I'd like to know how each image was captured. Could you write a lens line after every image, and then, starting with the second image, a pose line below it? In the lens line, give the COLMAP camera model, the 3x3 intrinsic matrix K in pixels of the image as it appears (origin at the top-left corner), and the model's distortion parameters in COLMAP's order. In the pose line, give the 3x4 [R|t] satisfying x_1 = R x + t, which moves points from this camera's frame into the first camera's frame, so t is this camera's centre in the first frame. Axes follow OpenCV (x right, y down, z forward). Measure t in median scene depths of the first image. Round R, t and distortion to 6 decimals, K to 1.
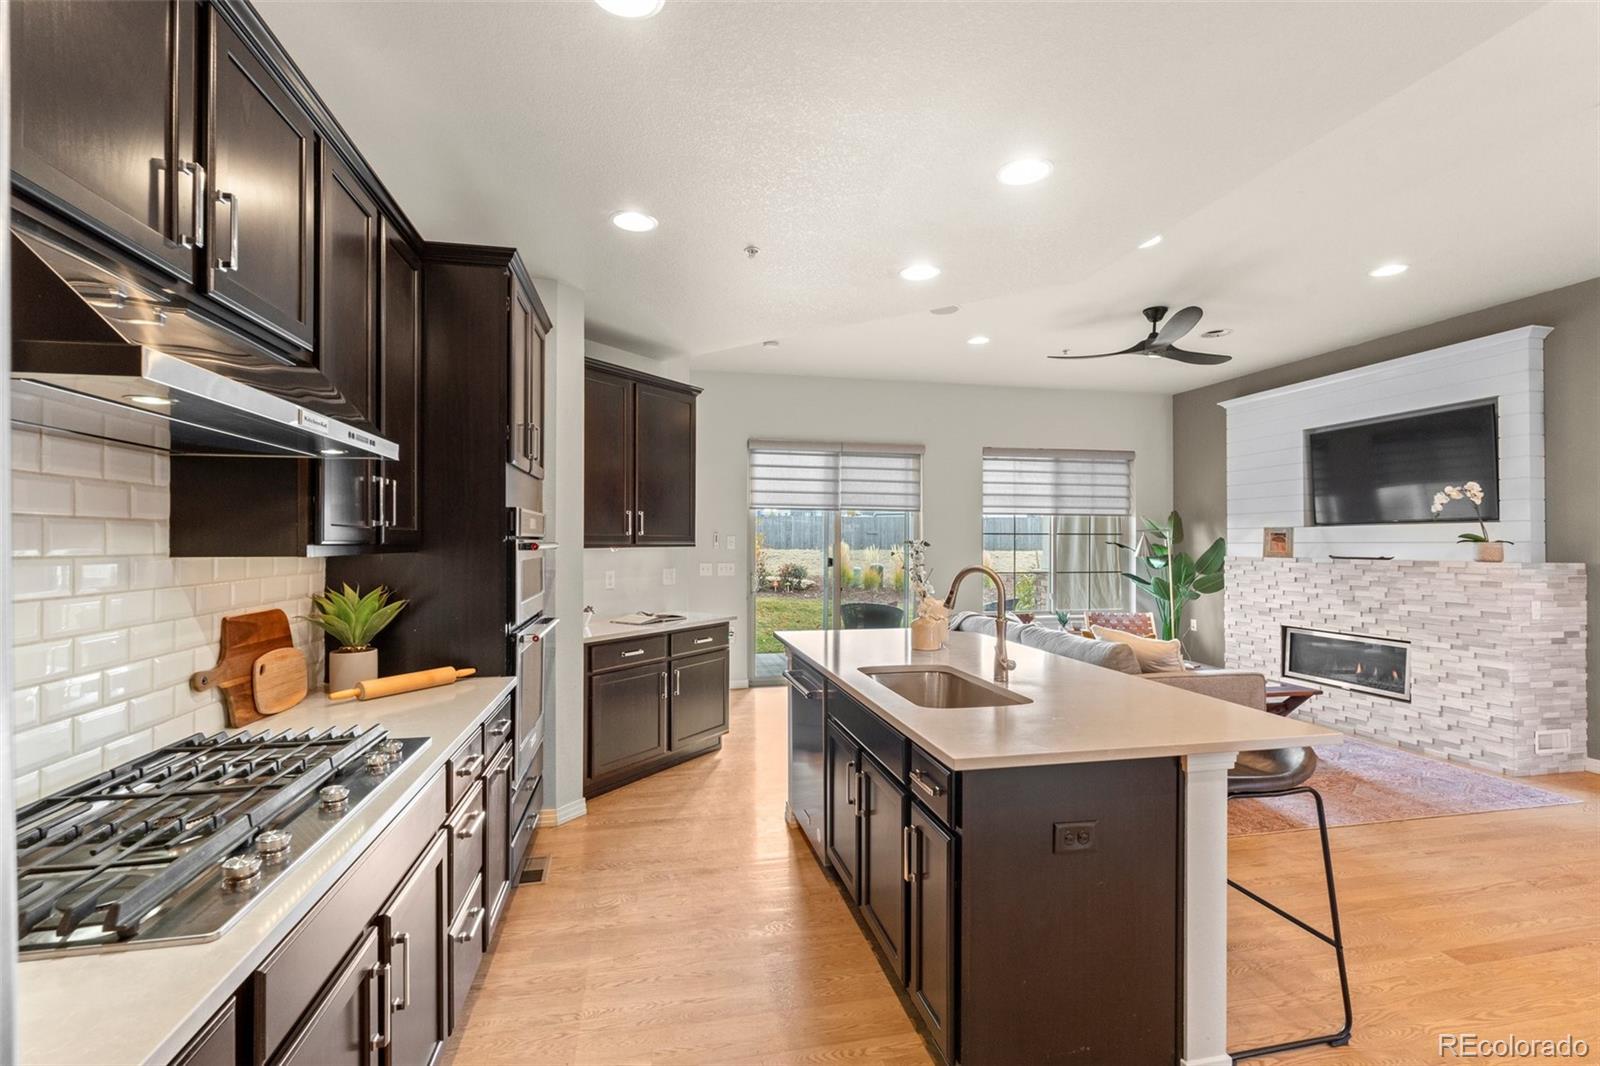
lens RADIAL K [[705.1, 0, 796.8], [0, 705.1, 537.8], [0, 0, 1]] dist [-0.008318, 0.001238]
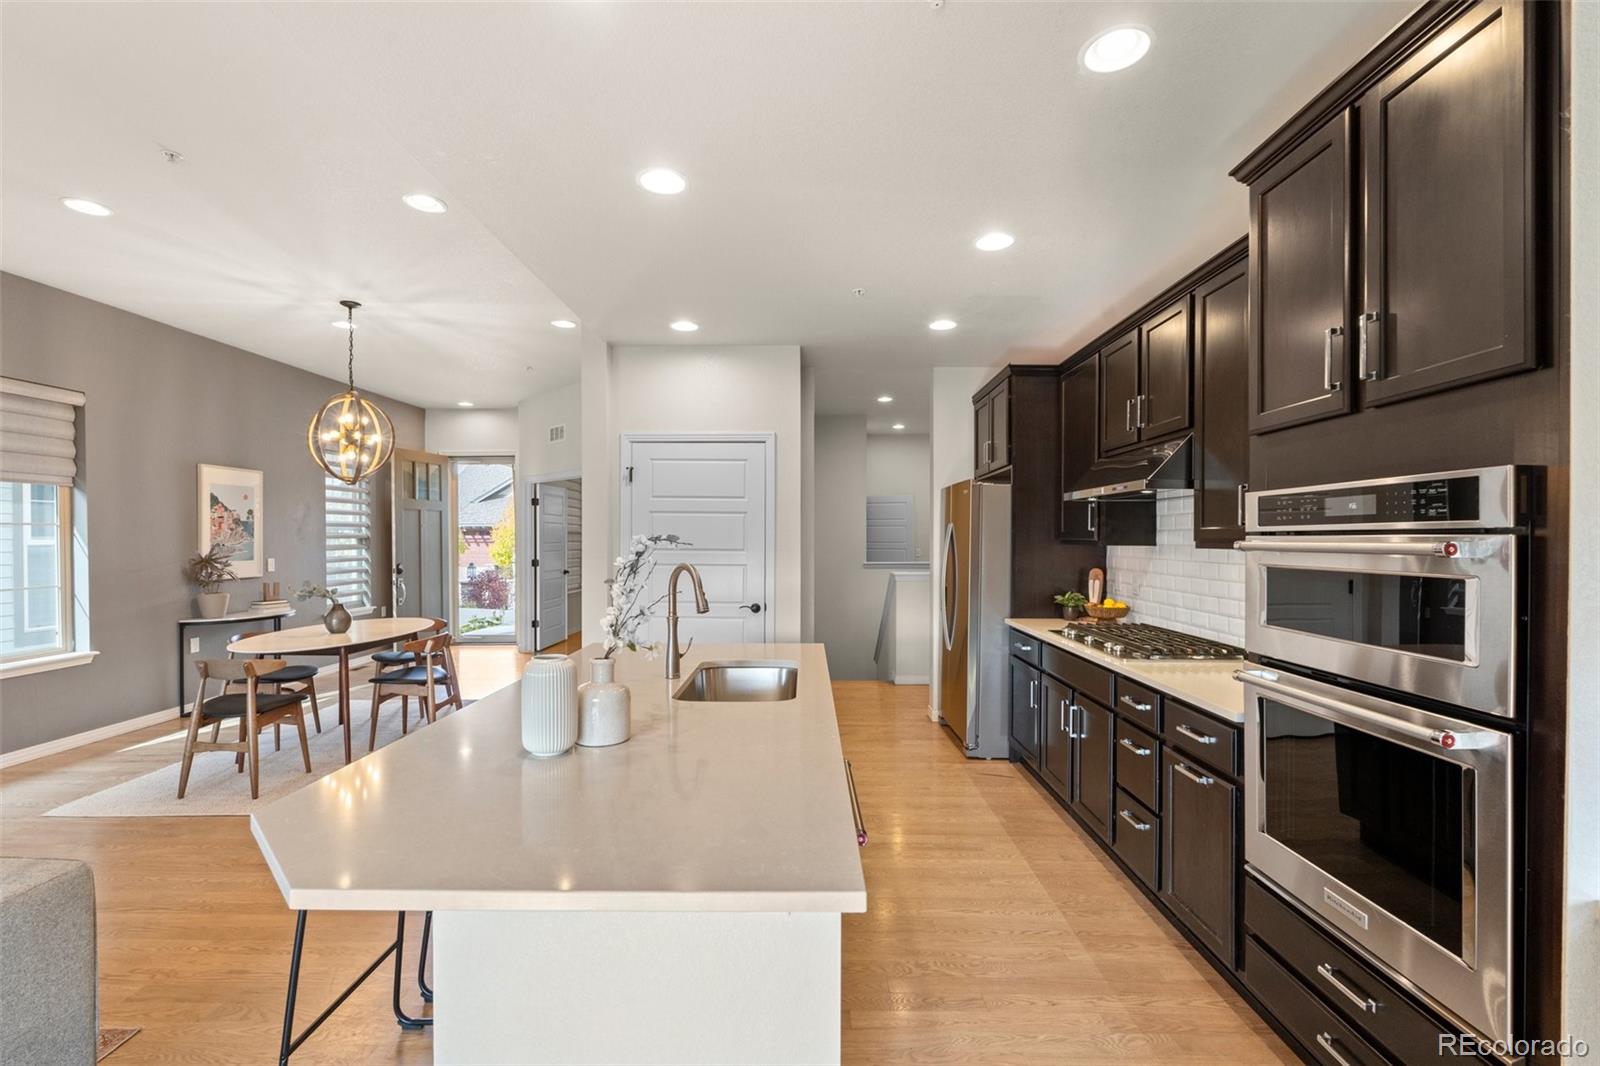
lens RADIAL K [[705.1, 0, 794.1], [0, 705.1, 541.3], [0, 0, 1]] dist [-0.008318, 0.001238]
pose [[-0.974798, -0.003920, 0.223057, -0.047572], [-0.003433, 0.999991, 0.002570, 0.004474], [-0.223065, 0.001740, -0.974802, 0.940156]]
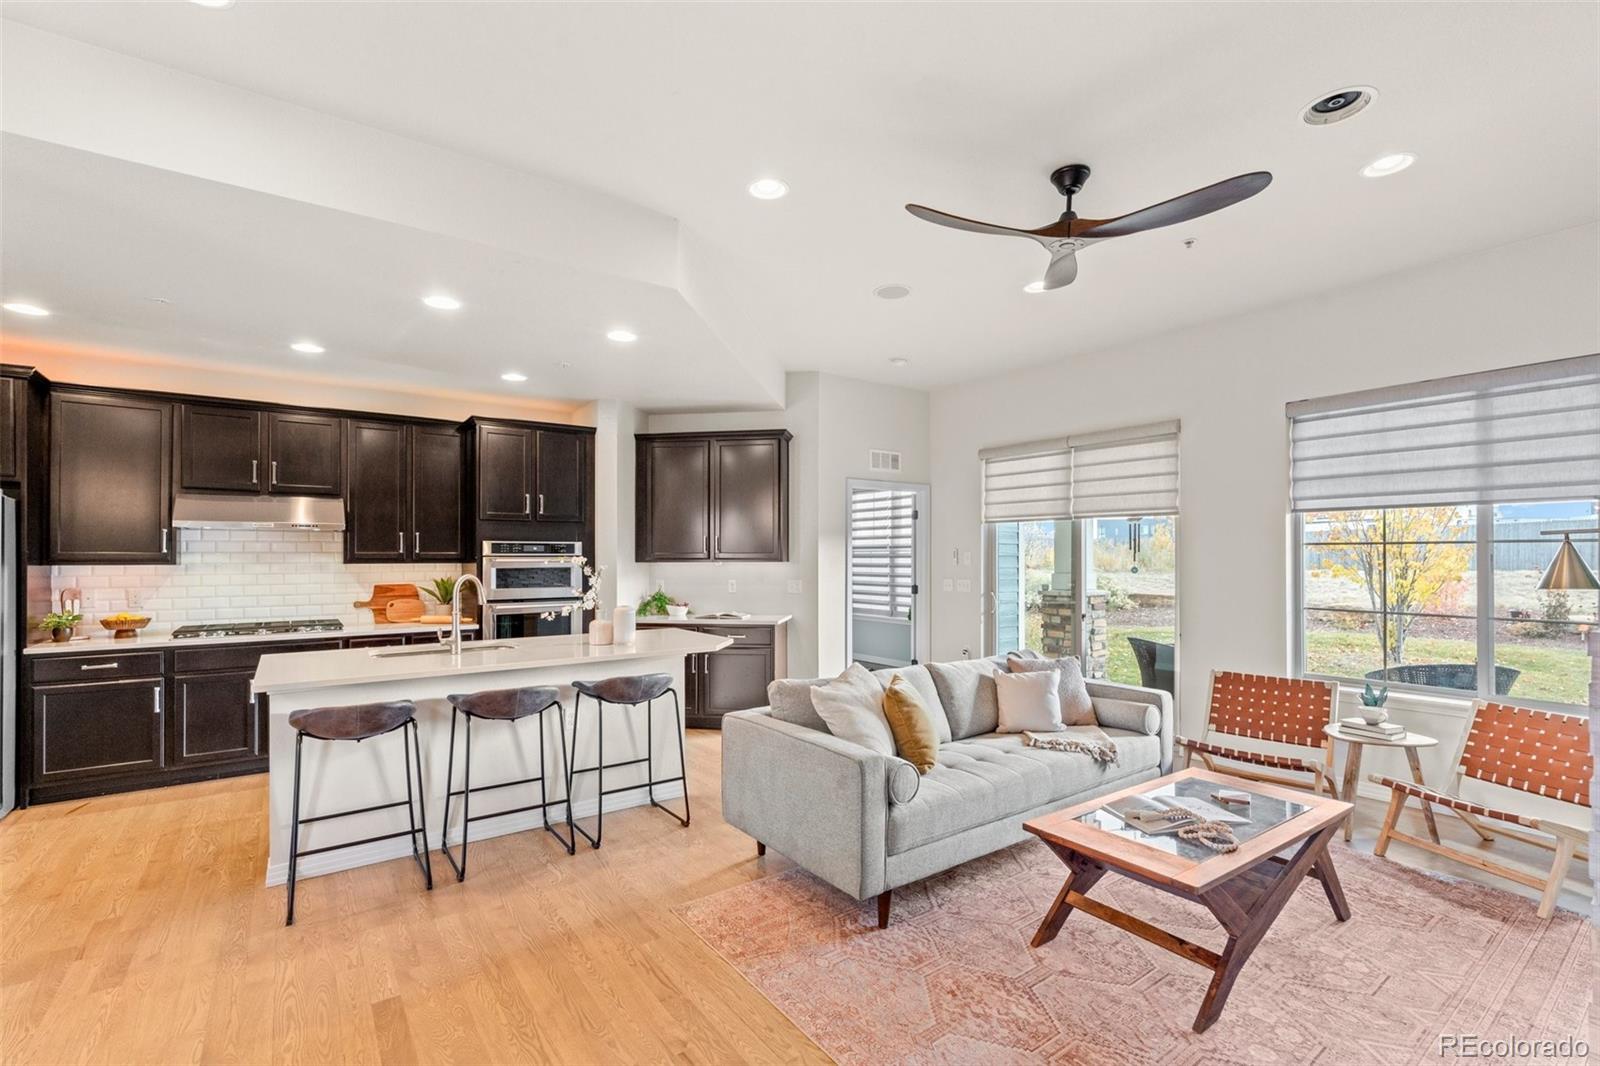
lens RADIAL K [[705.1, 0, 796.6], [0, 705.1, 558.1], [0, 0, 1]] dist [-0.008318, 0.001238]
pose [[0.398859, 0.000486, -0.917012, 0.929935], [0.006578, 0.999973, 0.003391, 0.001981], [0.916989, -0.007384, 0.398845, 0.521901]]
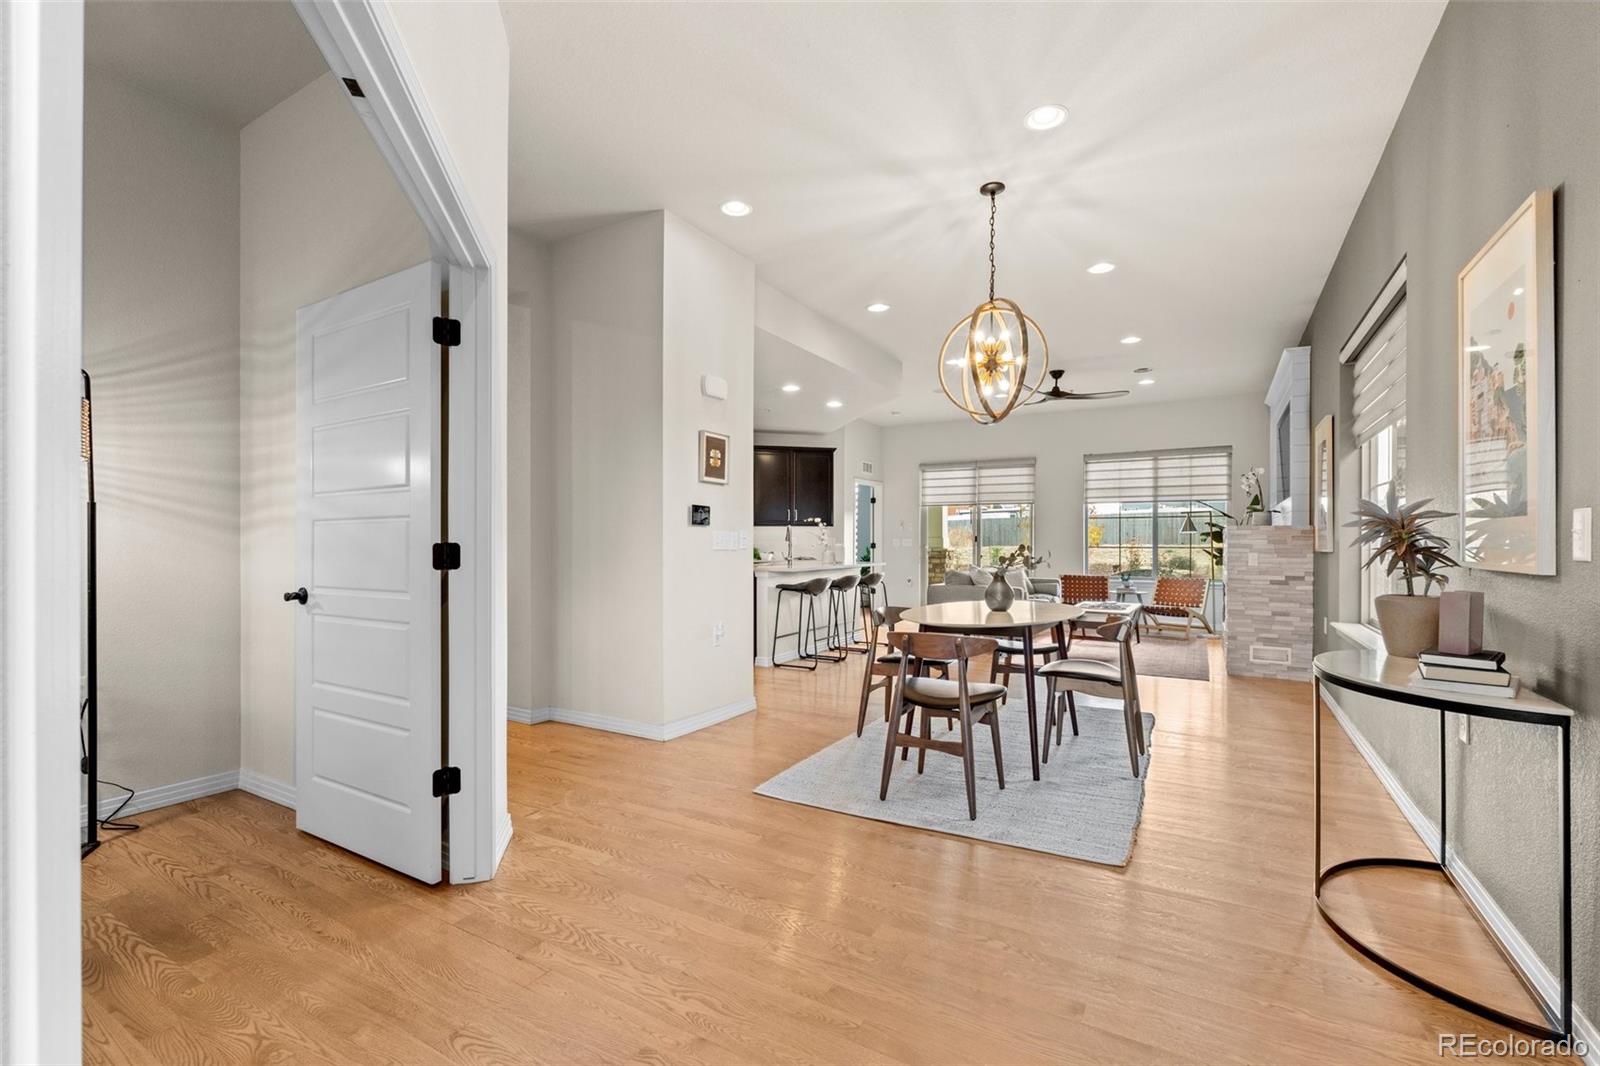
lens RADIAL K [[705.1, 0, 788.8], [0, 705.1, 545.5], [0, 0, 1]] dist [-0.008318, 0.001238]
pose [[0.729853, 0.002175, -0.683601, 1.109415], [0.002867, 0.999976, 0.006242, 0.053143], [0.683598, -0.006515, 0.729829, -0.550484]]
